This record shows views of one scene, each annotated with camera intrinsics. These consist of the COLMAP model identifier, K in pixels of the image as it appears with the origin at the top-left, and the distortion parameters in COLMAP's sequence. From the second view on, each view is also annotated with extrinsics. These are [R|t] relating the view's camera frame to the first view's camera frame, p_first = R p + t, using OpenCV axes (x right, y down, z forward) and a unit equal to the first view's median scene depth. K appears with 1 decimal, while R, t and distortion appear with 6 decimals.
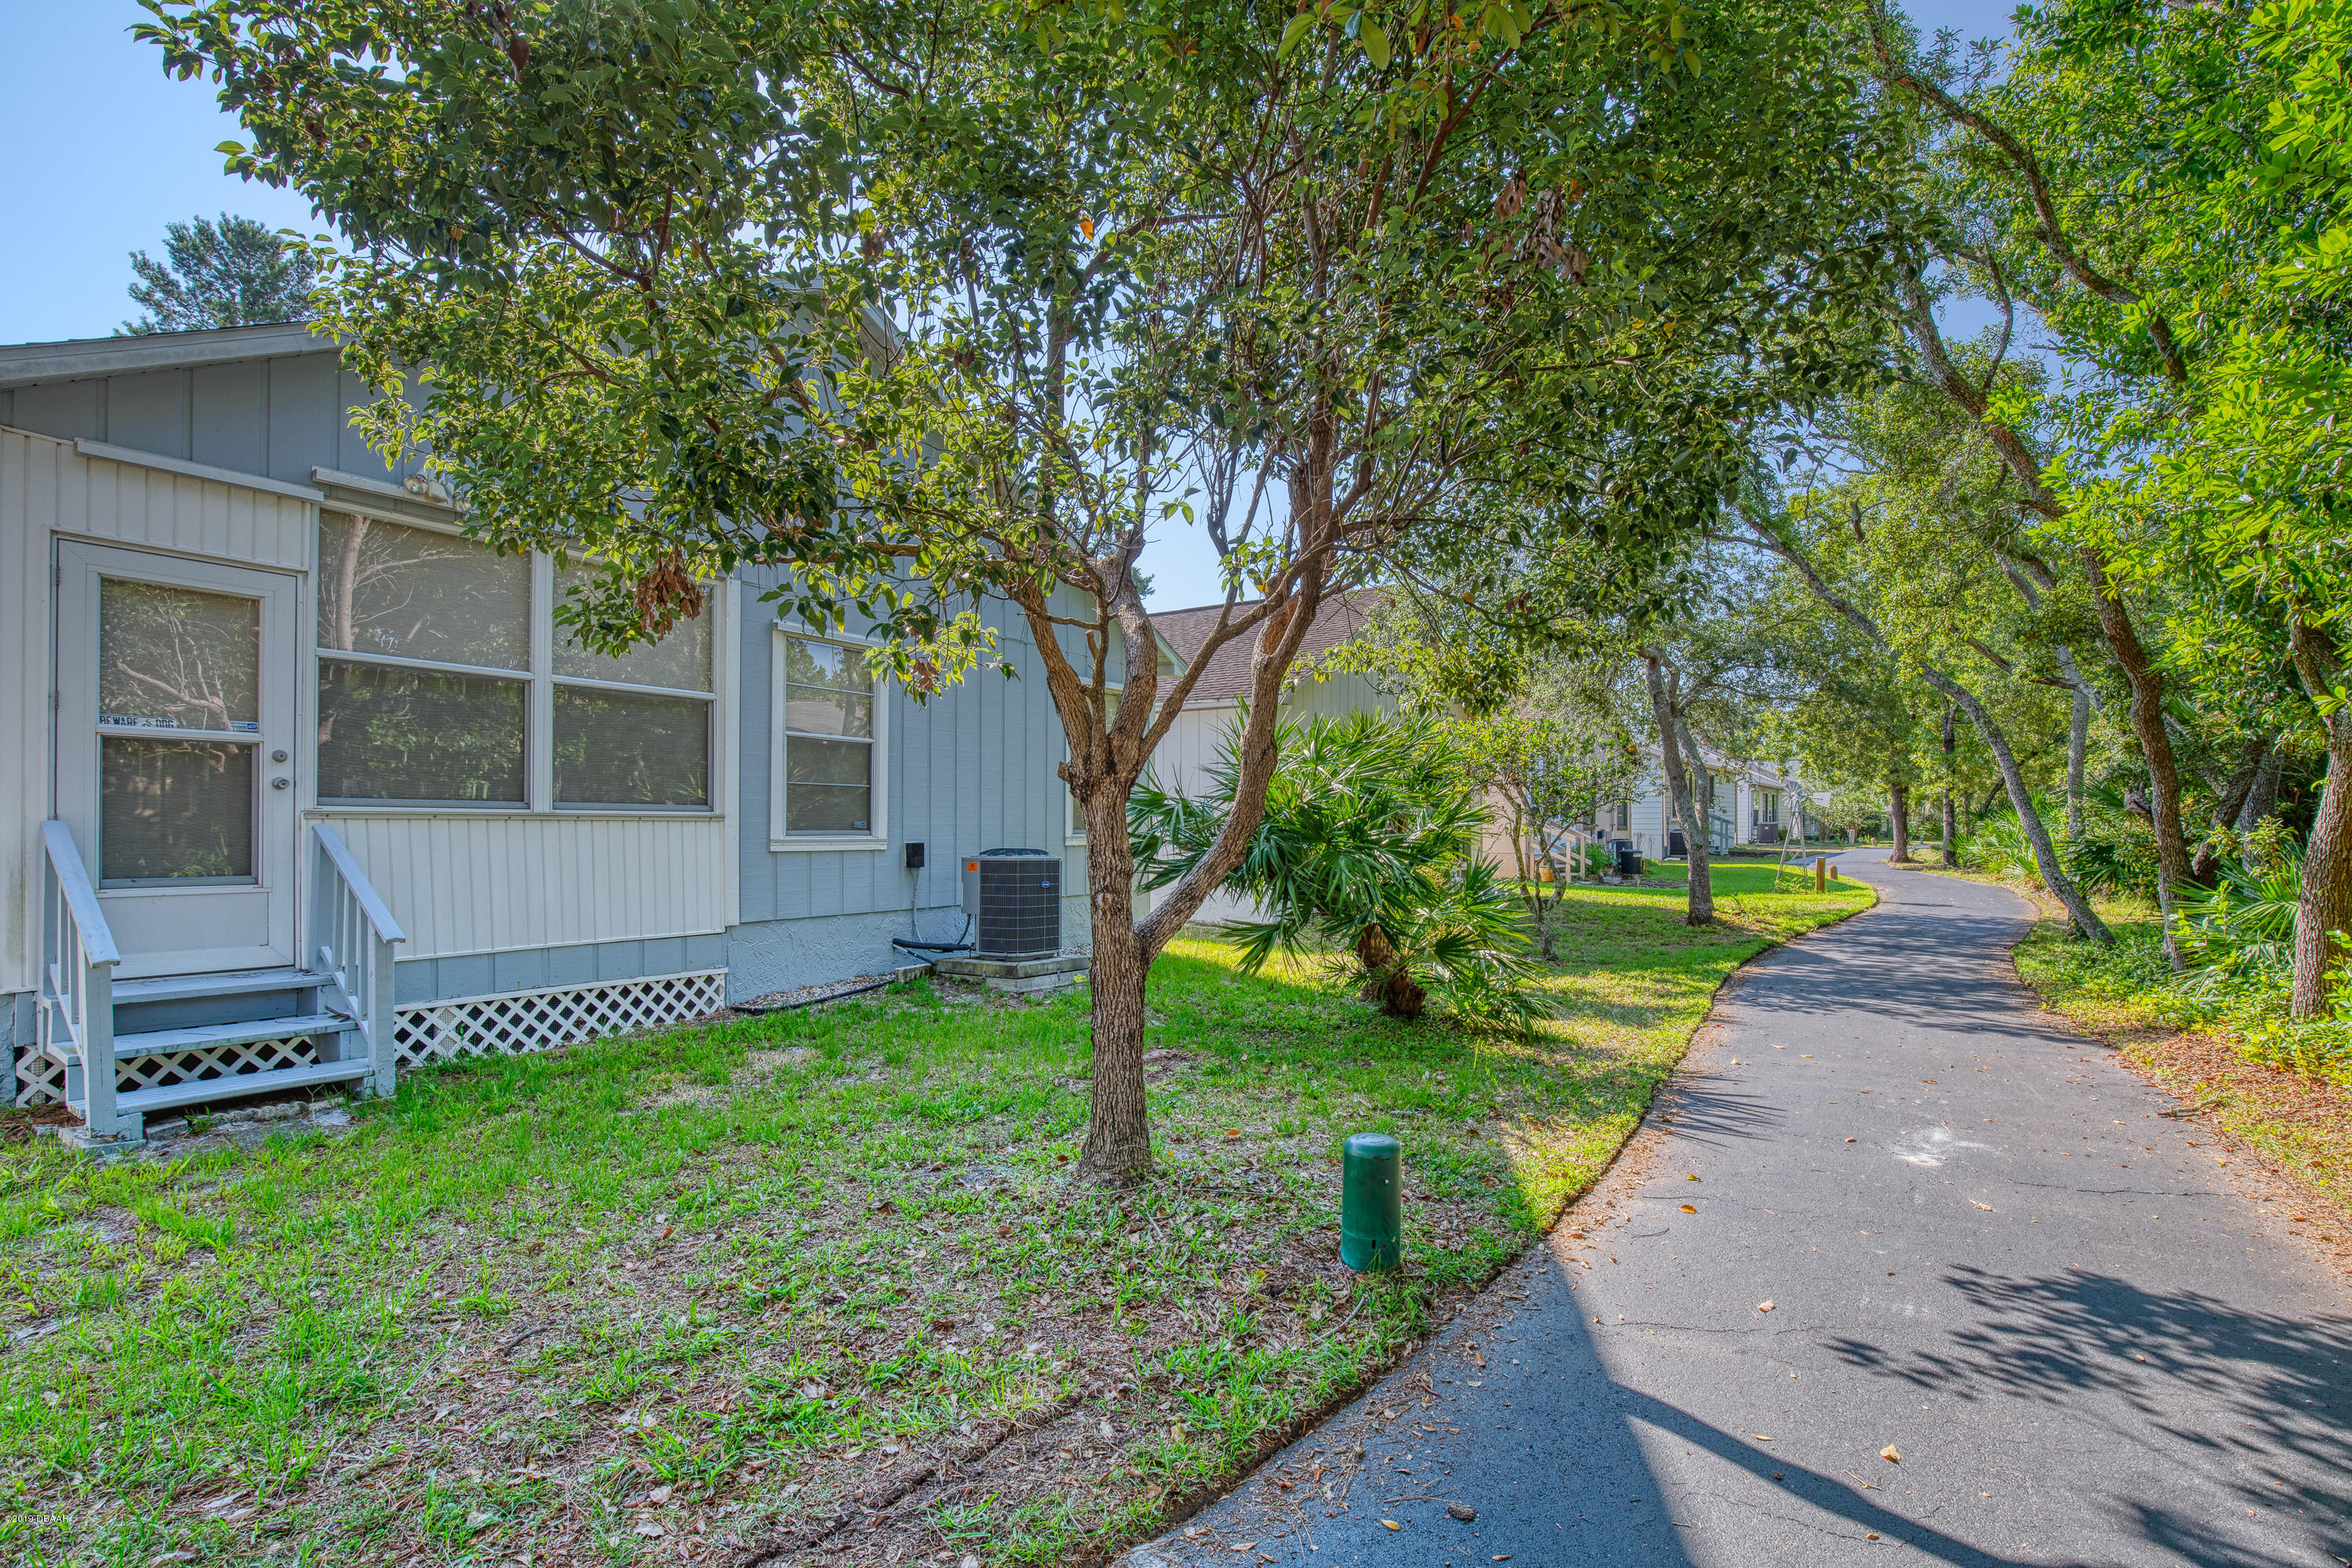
lens RADIAL K [[1092.5, 0, 1203.1], [0, 1092.5, 808.7], [0, 0, 1]] dist [-0.036040, 0.006151]
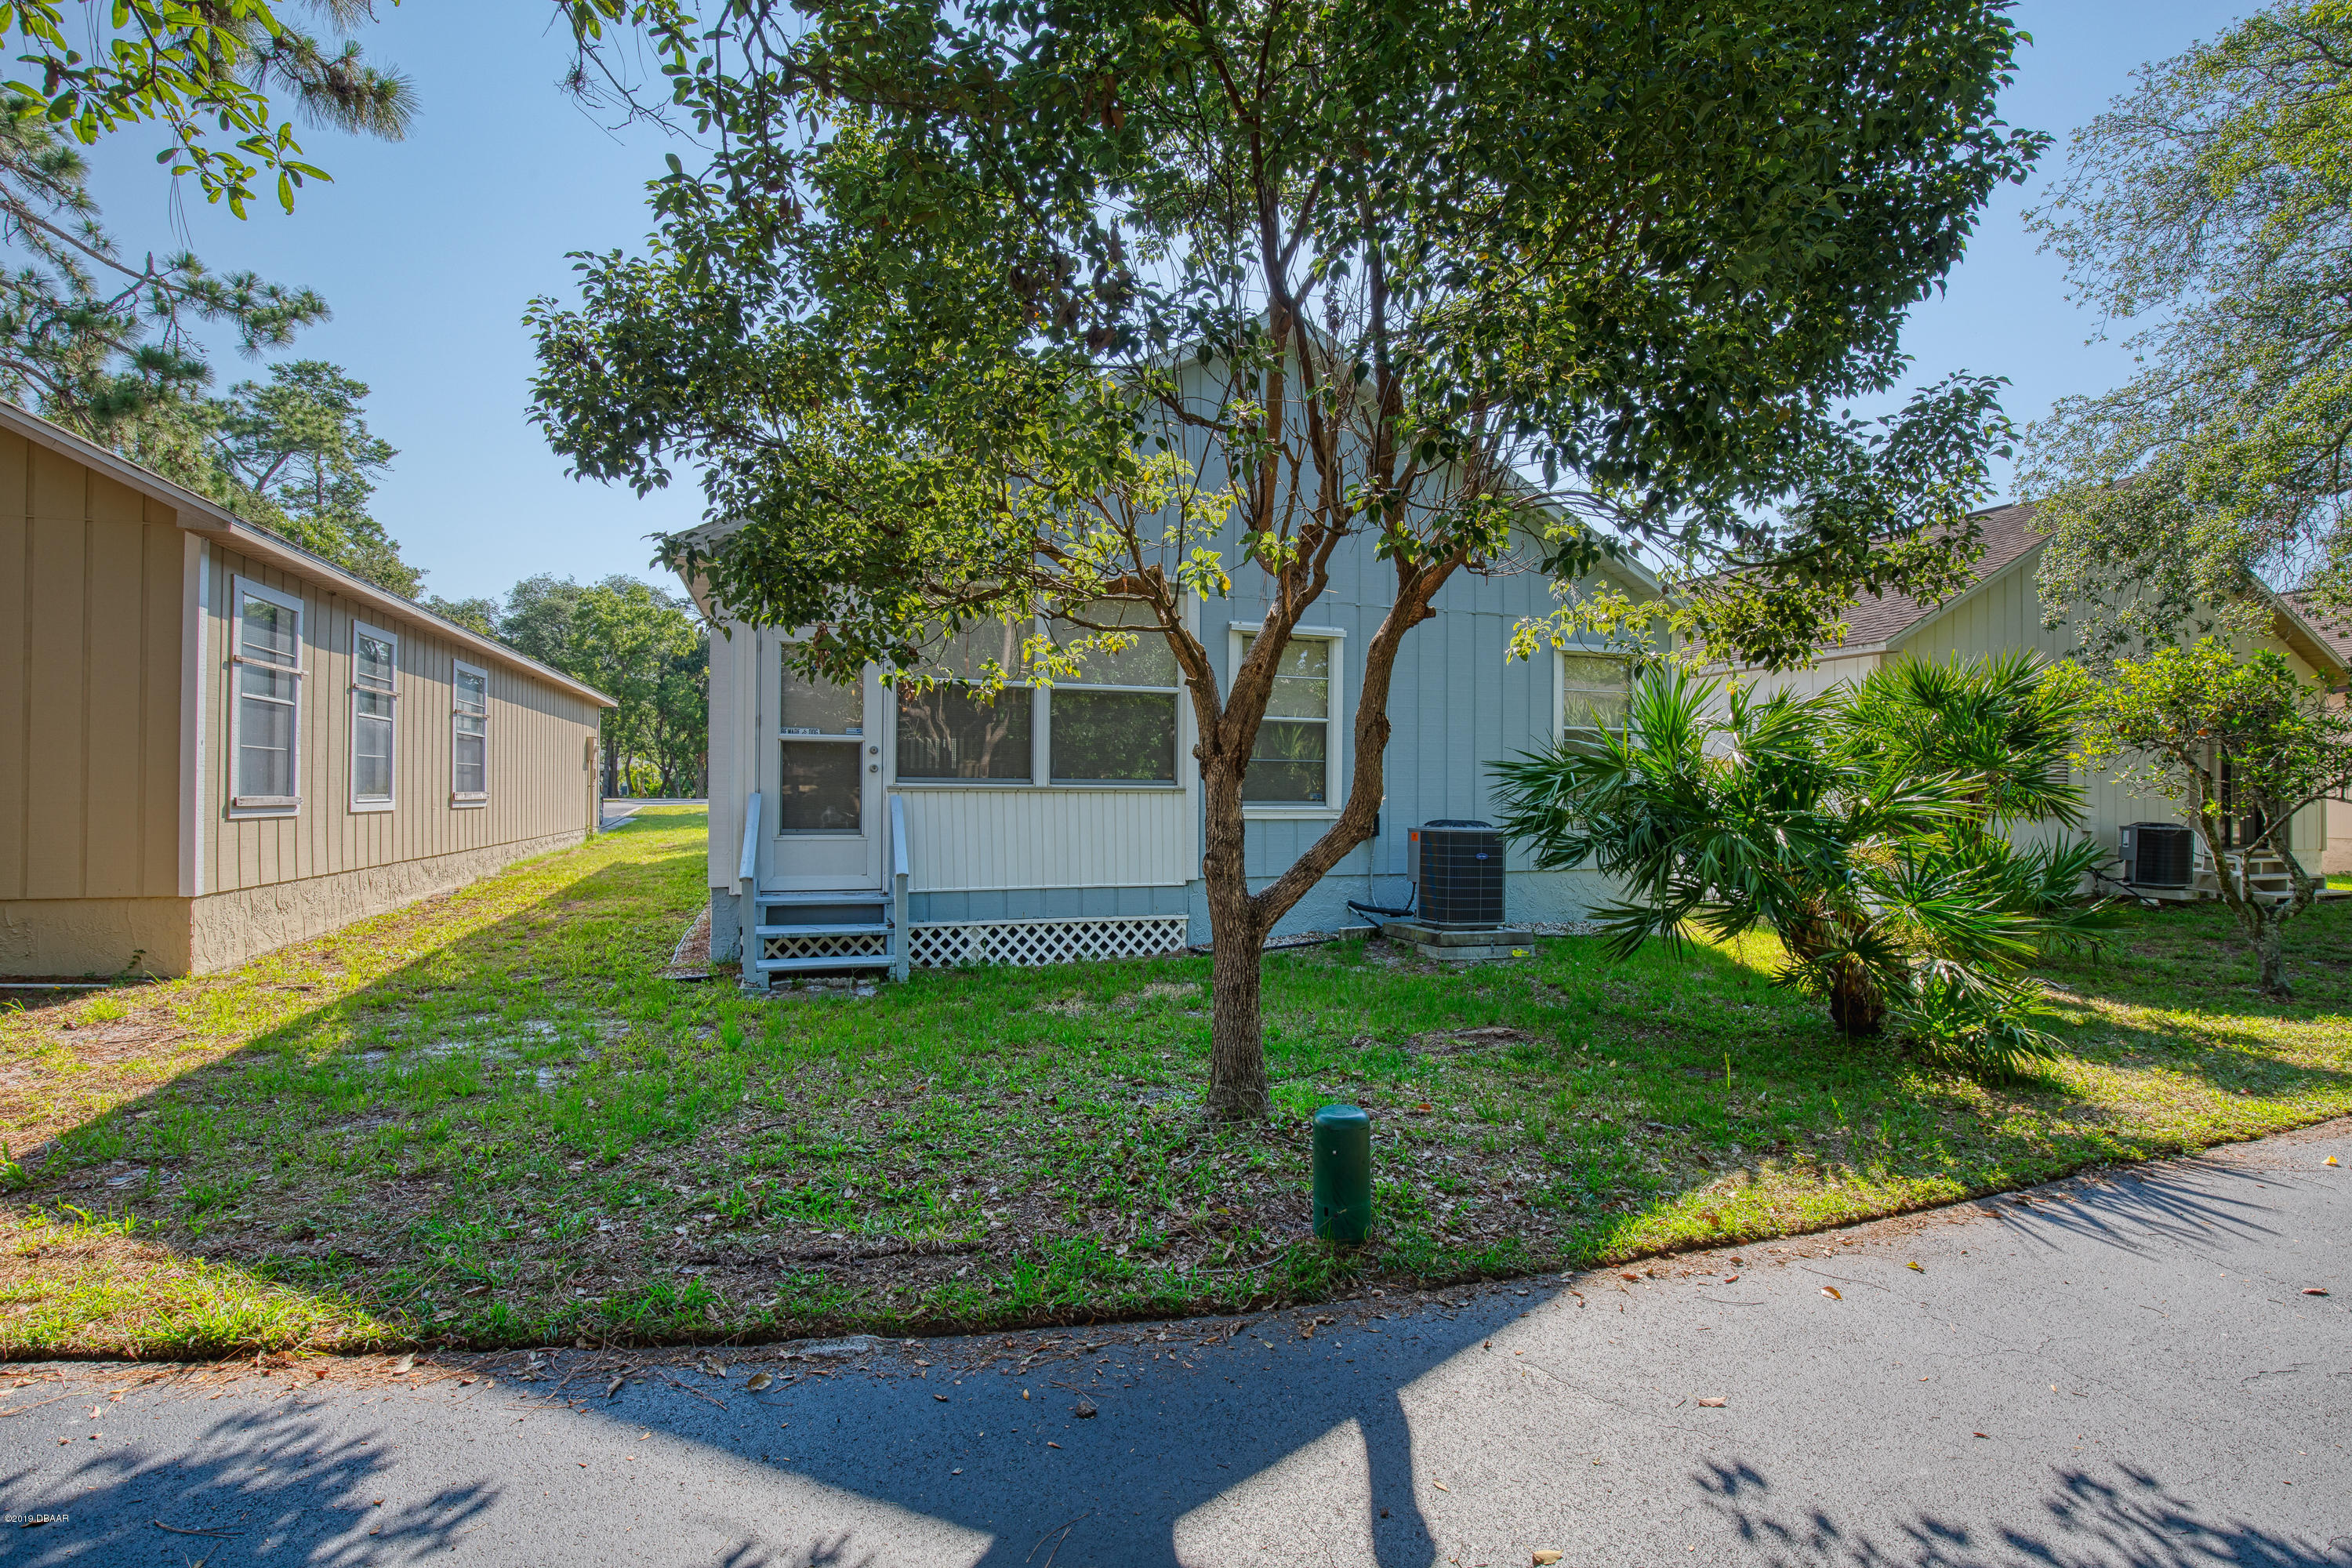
lens RADIAL K [[1092.5, 0, 1184.9], [0, 1092.5, 790.5], [0, 0, 1]] dist [-0.036040, 0.006151]
pose [[0.777977, 0.000488, -0.628293, 0.441237], [0.007162, 0.999928, 0.009644, -0.004064], [0.628252, -0.012003, 0.777917, 0.079847]]
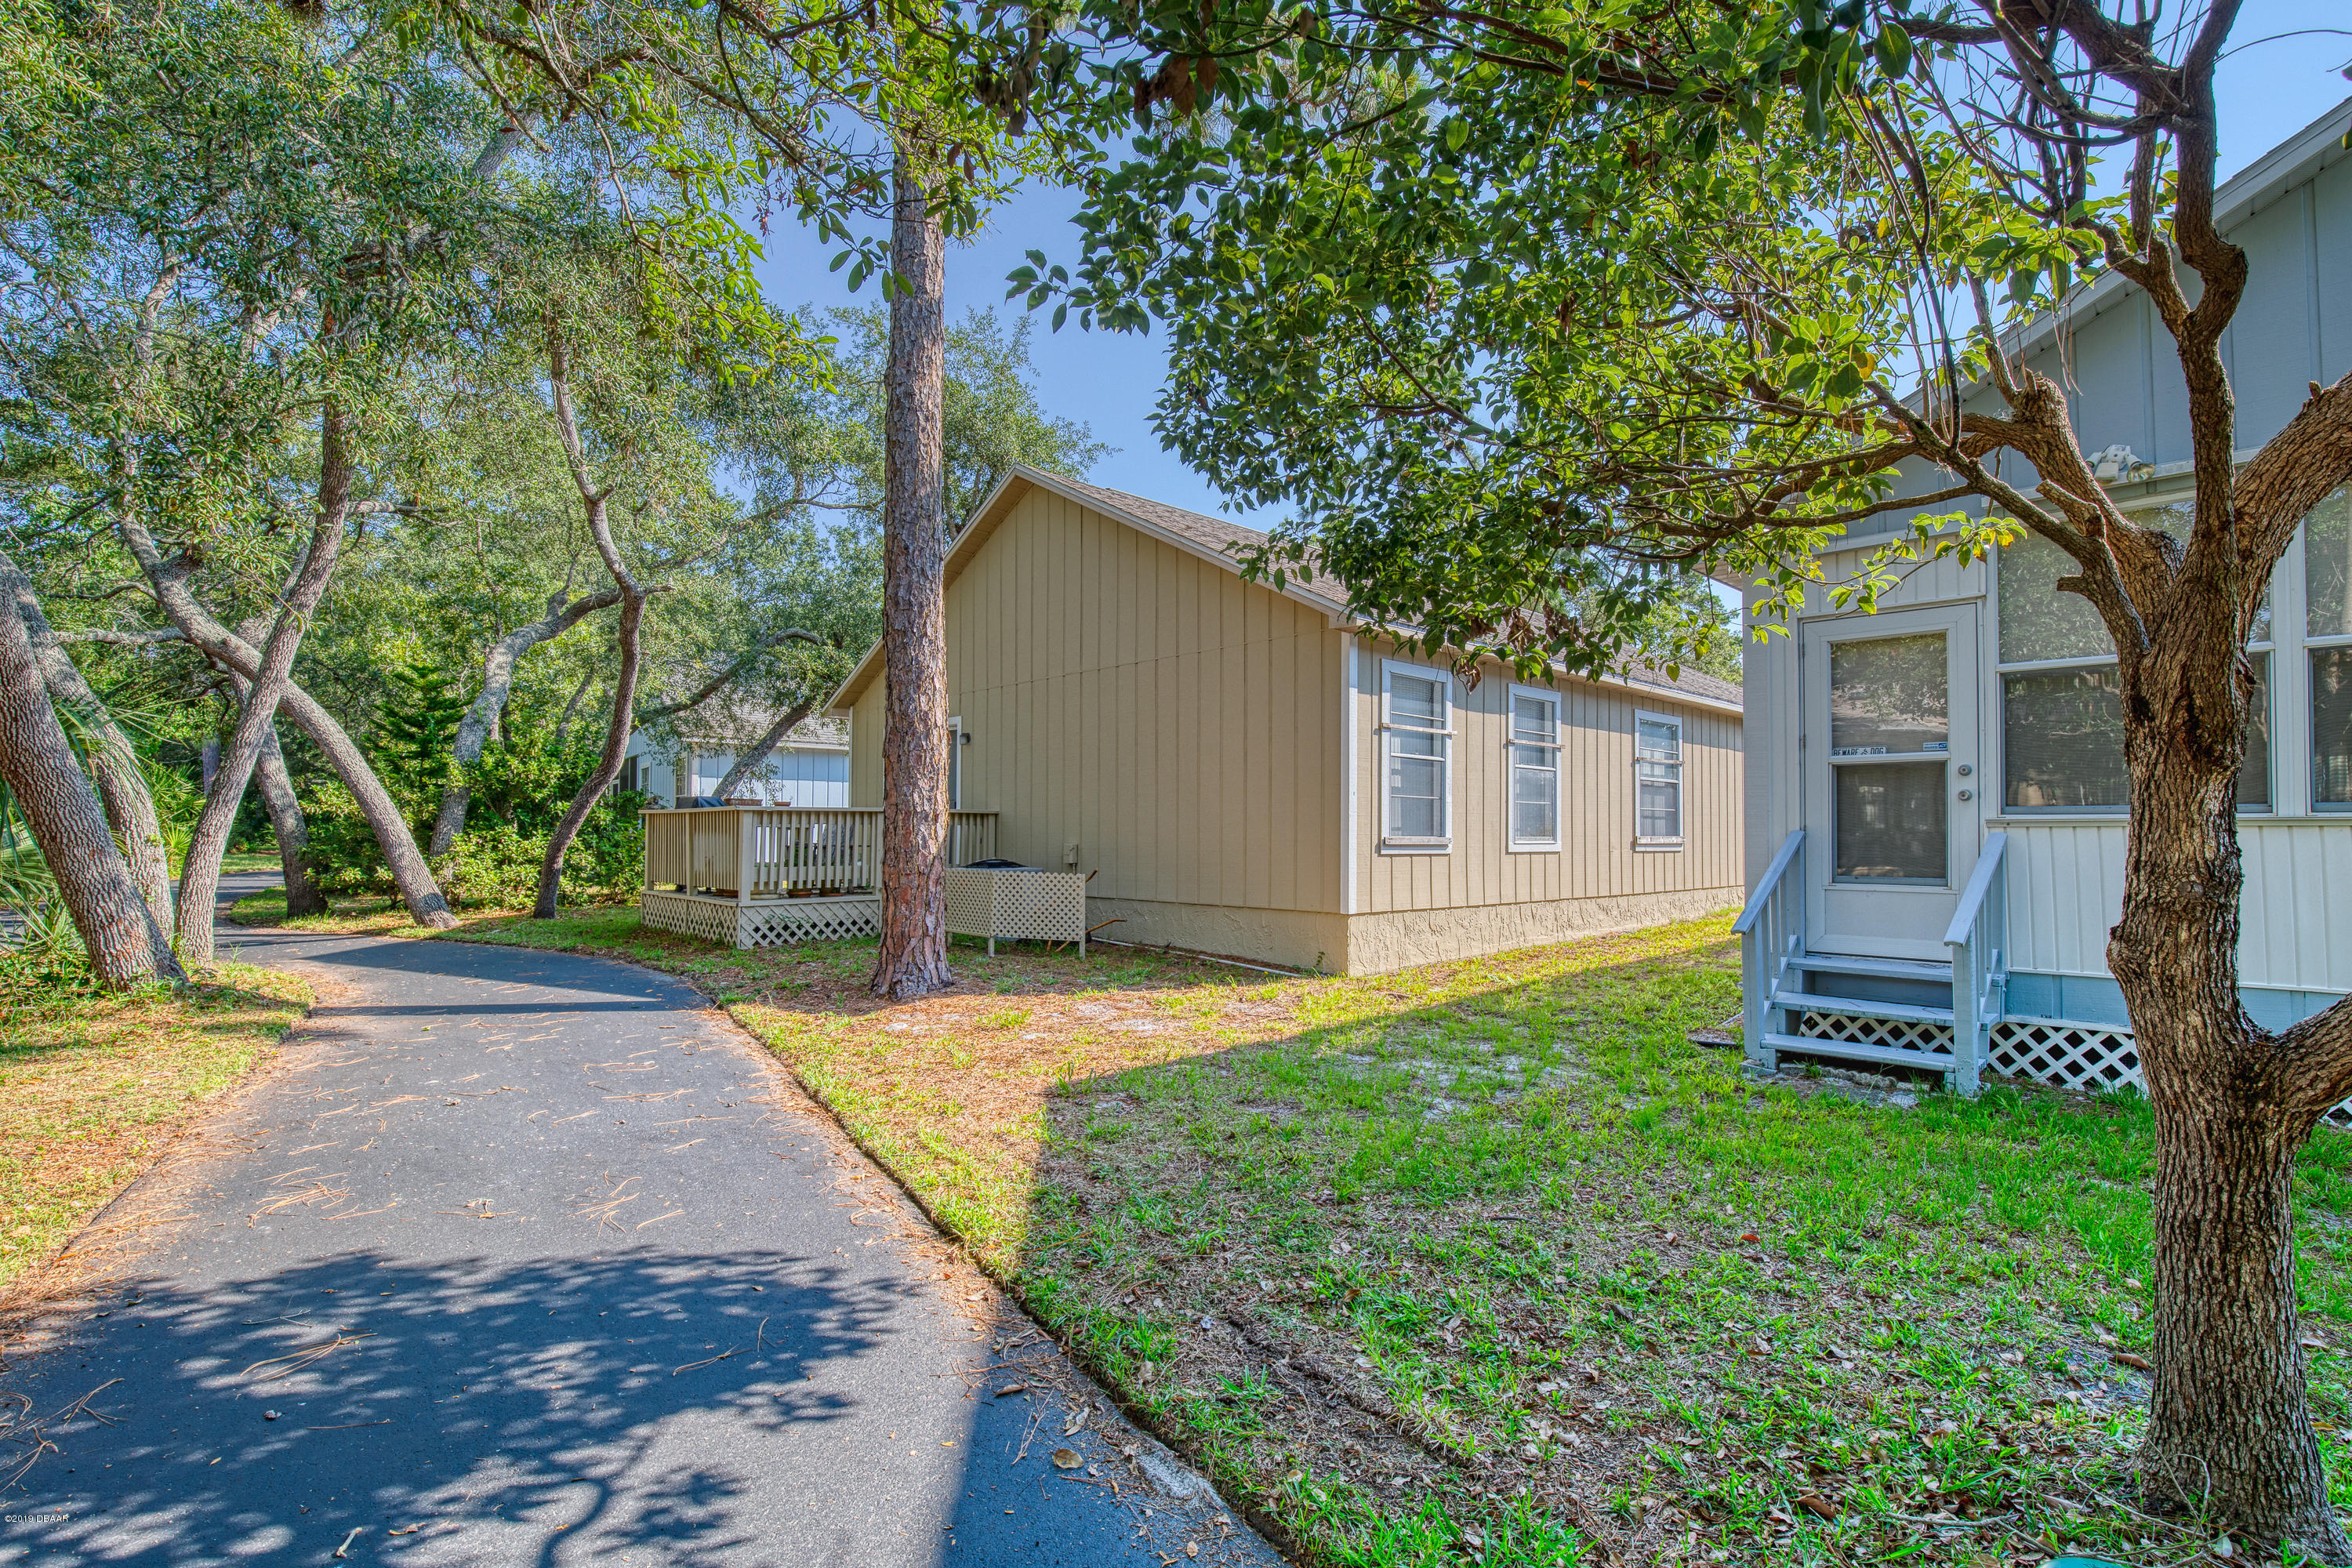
lens RADIAL K [[1092.5, 0, 1170.1], [0, 1092.5, 789.7], [0, 0, 1]] dist [-0.036040, 0.006151]
pose [[-0.266389, -0.045654, -0.962784, 0.410084], [0.010418, 0.998683, -0.050238, 0.017318], [0.963809, -0.023413, -0.265563, 0.506207]]
